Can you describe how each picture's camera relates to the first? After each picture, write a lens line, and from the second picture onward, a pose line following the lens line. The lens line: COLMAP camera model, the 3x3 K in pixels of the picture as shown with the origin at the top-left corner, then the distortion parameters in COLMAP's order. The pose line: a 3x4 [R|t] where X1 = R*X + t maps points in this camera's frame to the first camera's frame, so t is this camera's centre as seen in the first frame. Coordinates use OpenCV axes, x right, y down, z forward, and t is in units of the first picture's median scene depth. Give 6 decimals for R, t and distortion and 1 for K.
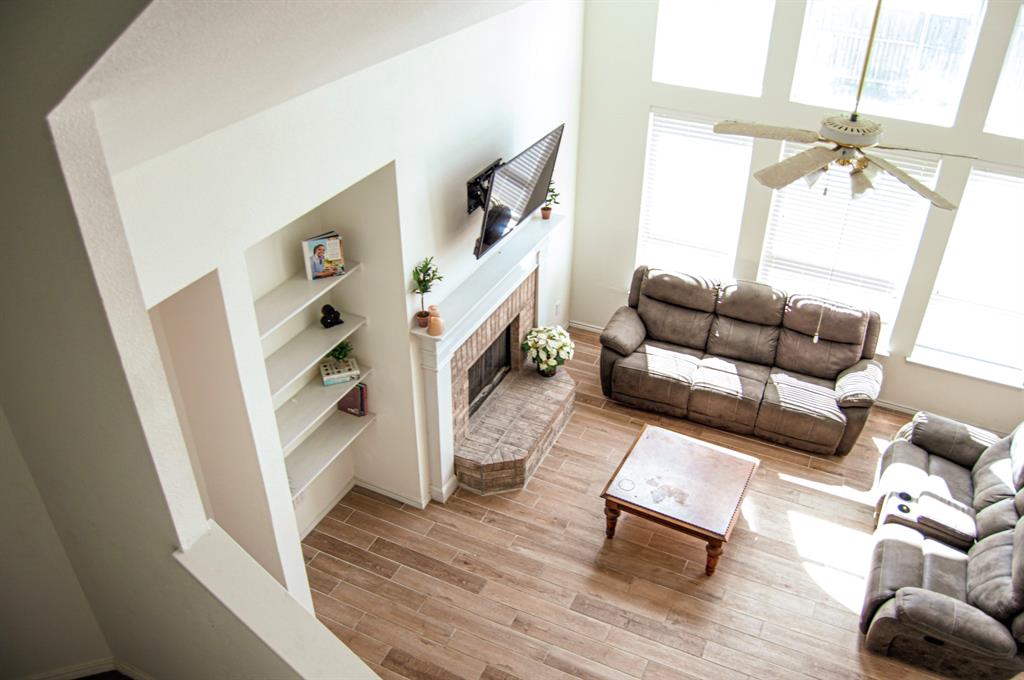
lens RADIAL K [[815.2, 0, 512.0], [0, 815.2, 340.0], [0, 0, 1]] dist [-0.053951, -0.000058]
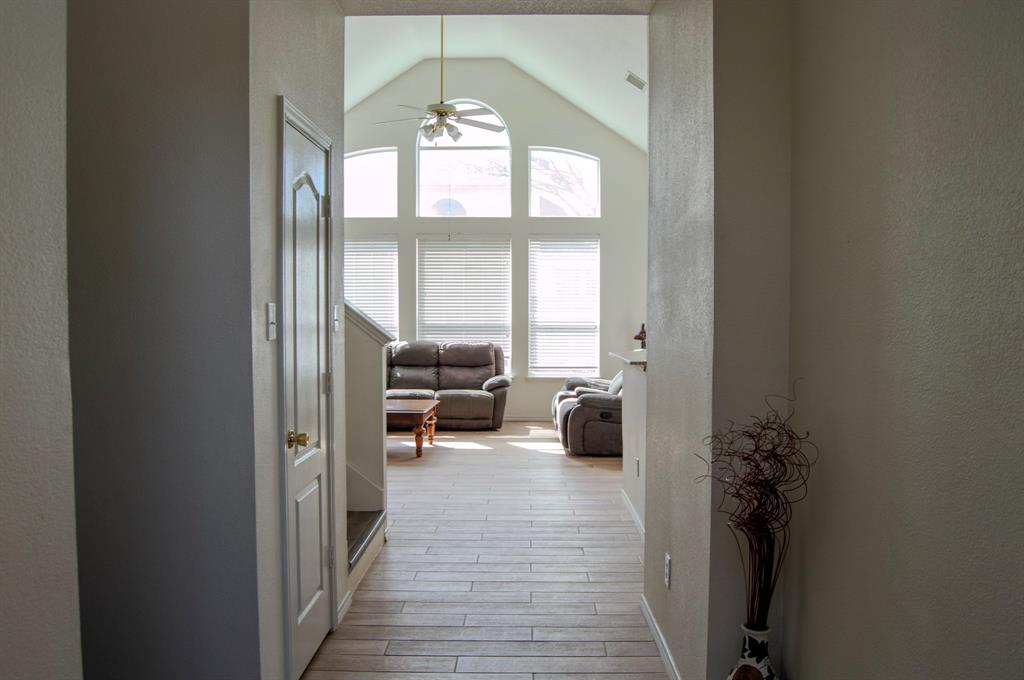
lens RADIAL K [[815.2, 0, 512.0], [0, 815.2, 340.0], [0, 0, 1]] dist [-0.053951, -0.000058]
pose [[0.907021, -0.019866, 0.420616, -0.151748], [0.233465, 0.855024, -0.463064, 0.653057], [-0.350437, 0.518208, 0.780163, -0.177063]]
